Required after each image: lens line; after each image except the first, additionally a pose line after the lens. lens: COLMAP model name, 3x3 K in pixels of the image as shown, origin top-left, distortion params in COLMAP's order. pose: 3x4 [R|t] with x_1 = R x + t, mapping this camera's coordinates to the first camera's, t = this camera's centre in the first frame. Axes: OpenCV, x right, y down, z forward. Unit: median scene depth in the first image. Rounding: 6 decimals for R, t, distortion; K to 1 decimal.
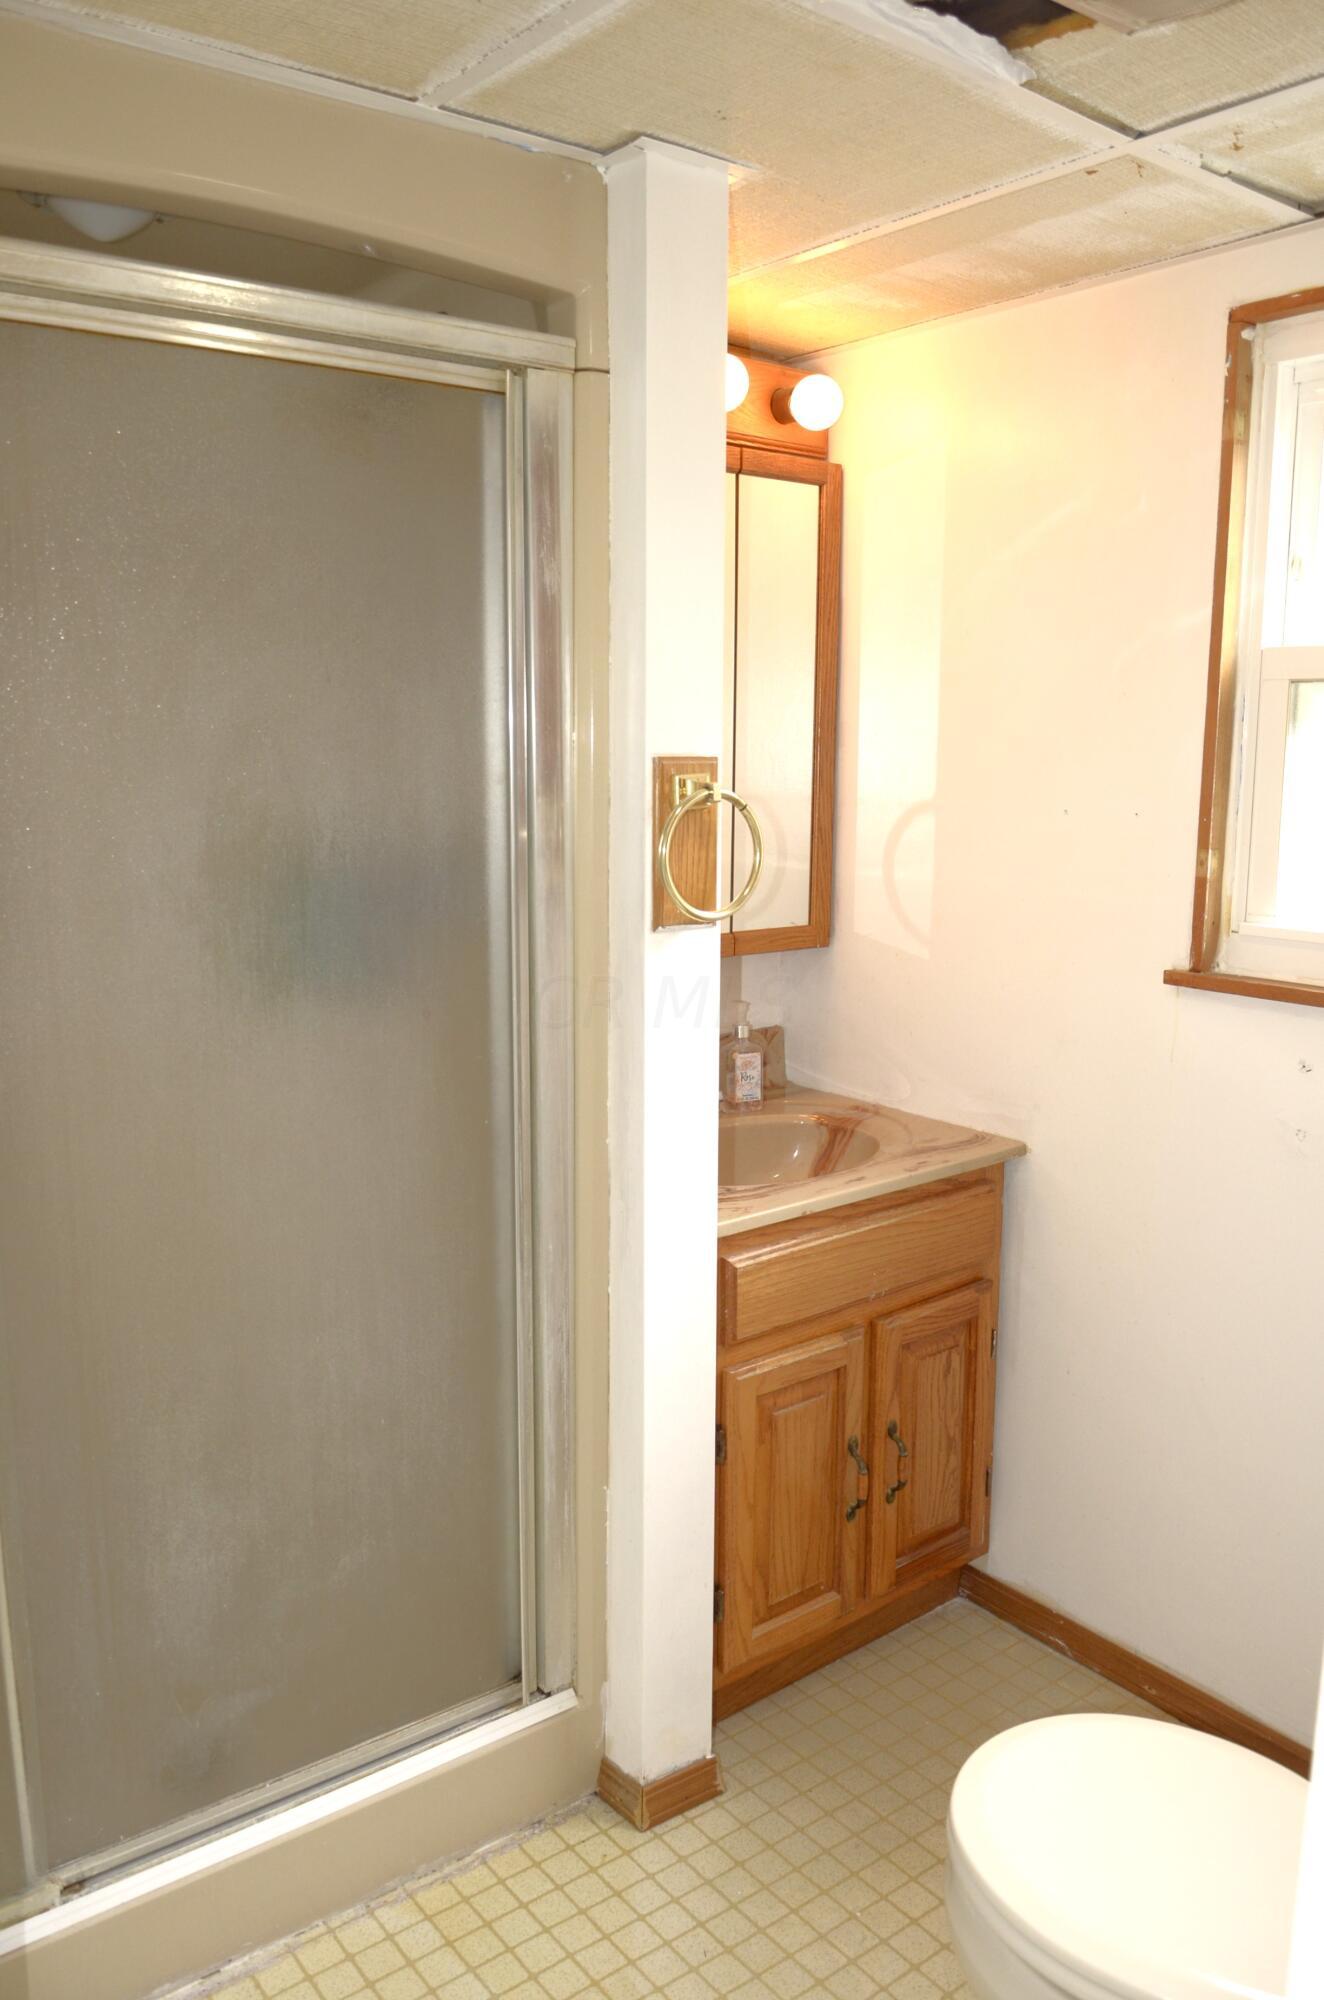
lens RADIAL K [[1712.4, 0, 662.0], [0, 1712.4, 1000.0], [0, 0, 1]] dist [-0.003339, -0.002621]
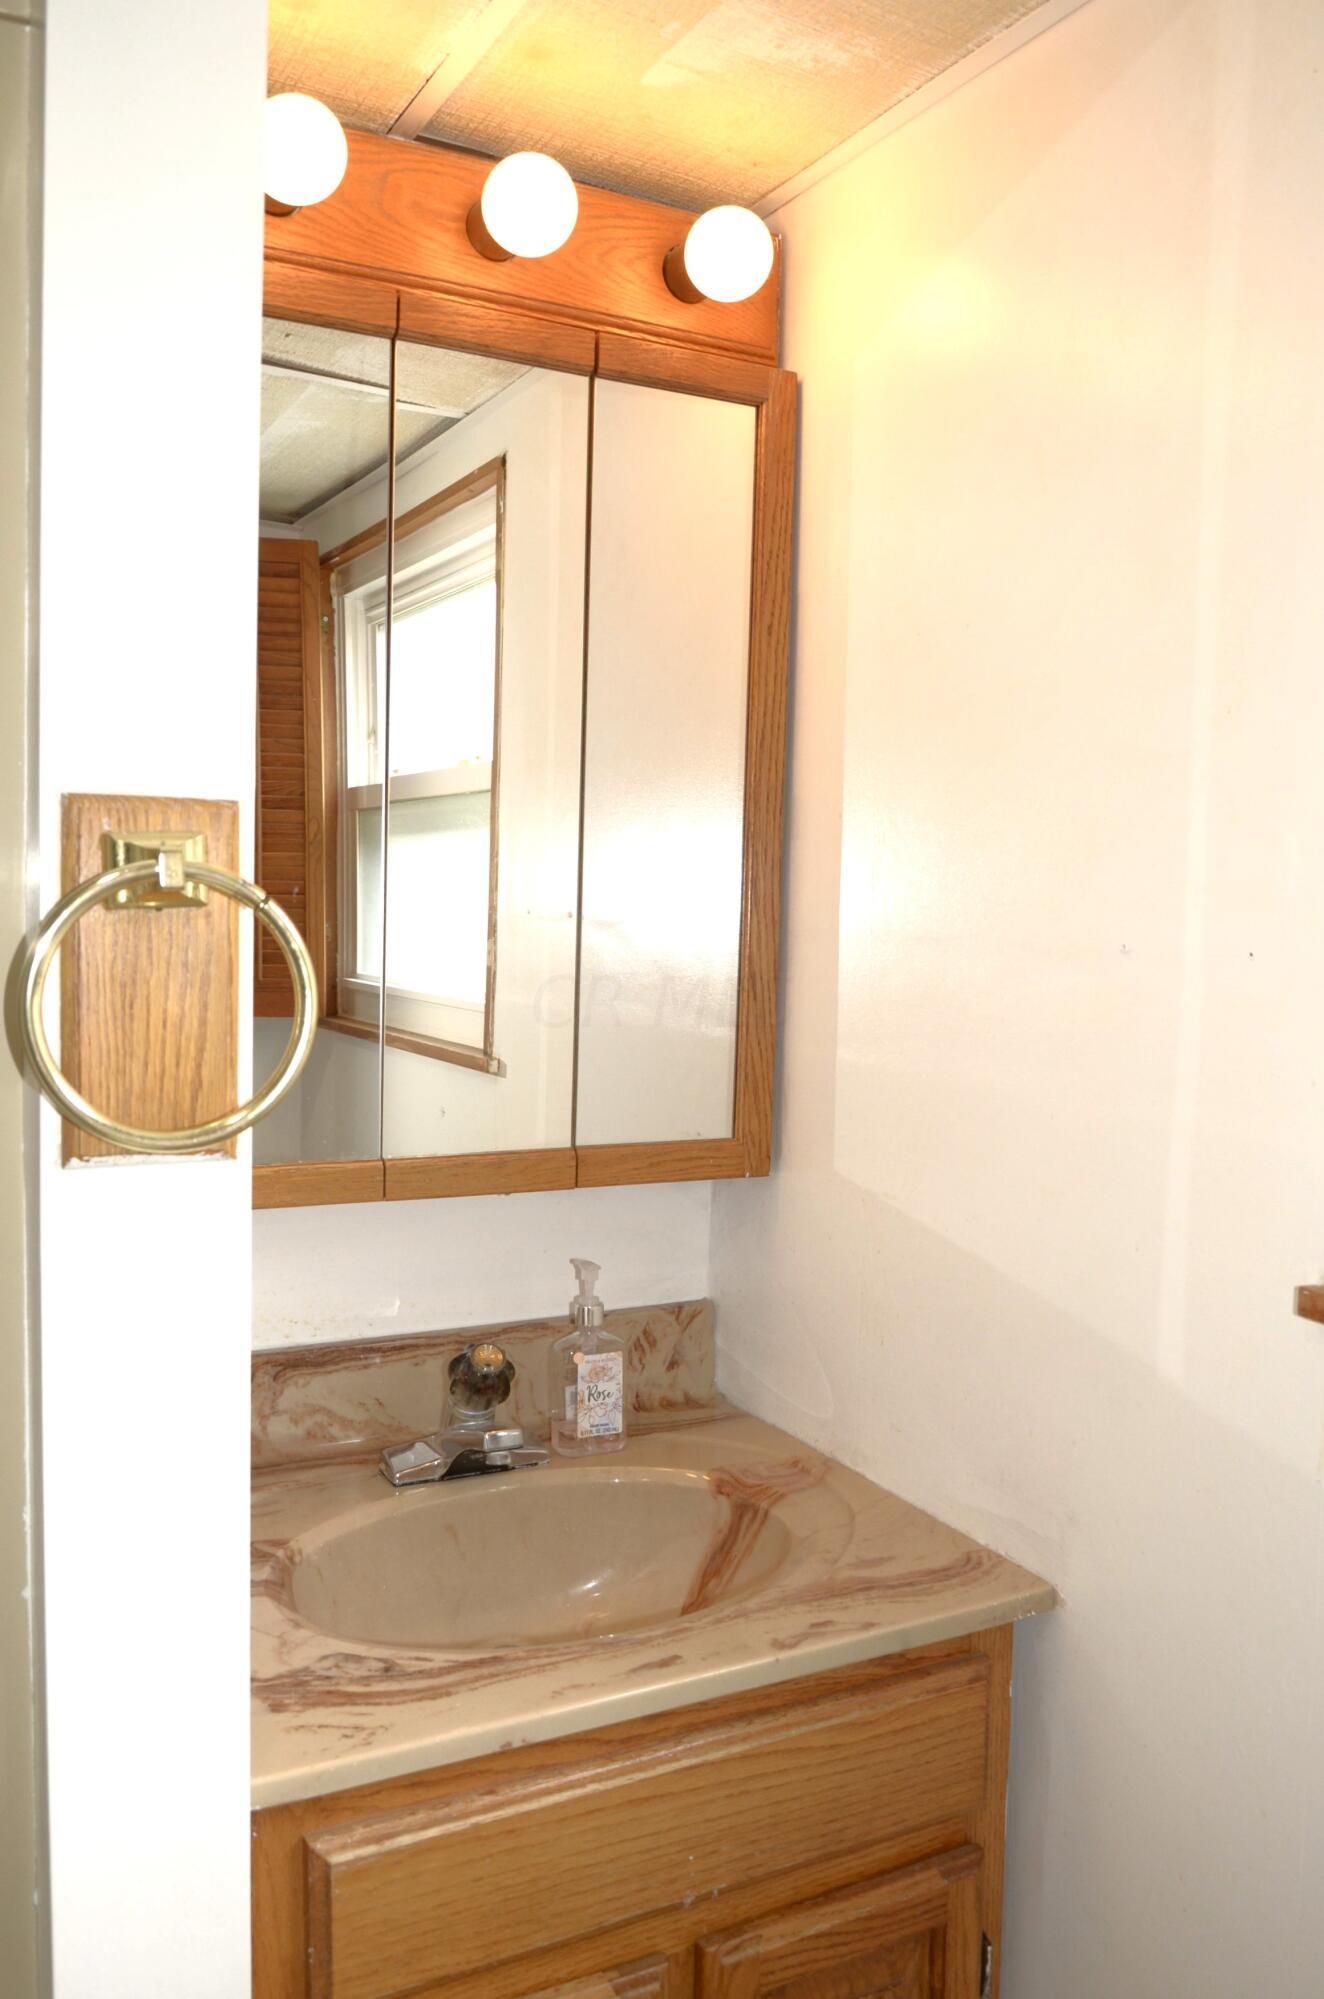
lens RADIAL K [[1649.8, 0, 662.0], [0, 1649.8, 999.5], [0, 0, 1]] dist [-0.025342, -0.001161]
pose [[0.976365, 0.023861, -0.214809, 0.201161], [-0.044131, 0.994958, -0.090066, -0.042789], [0.211576, 0.097416, 0.972494, 0.483216]]
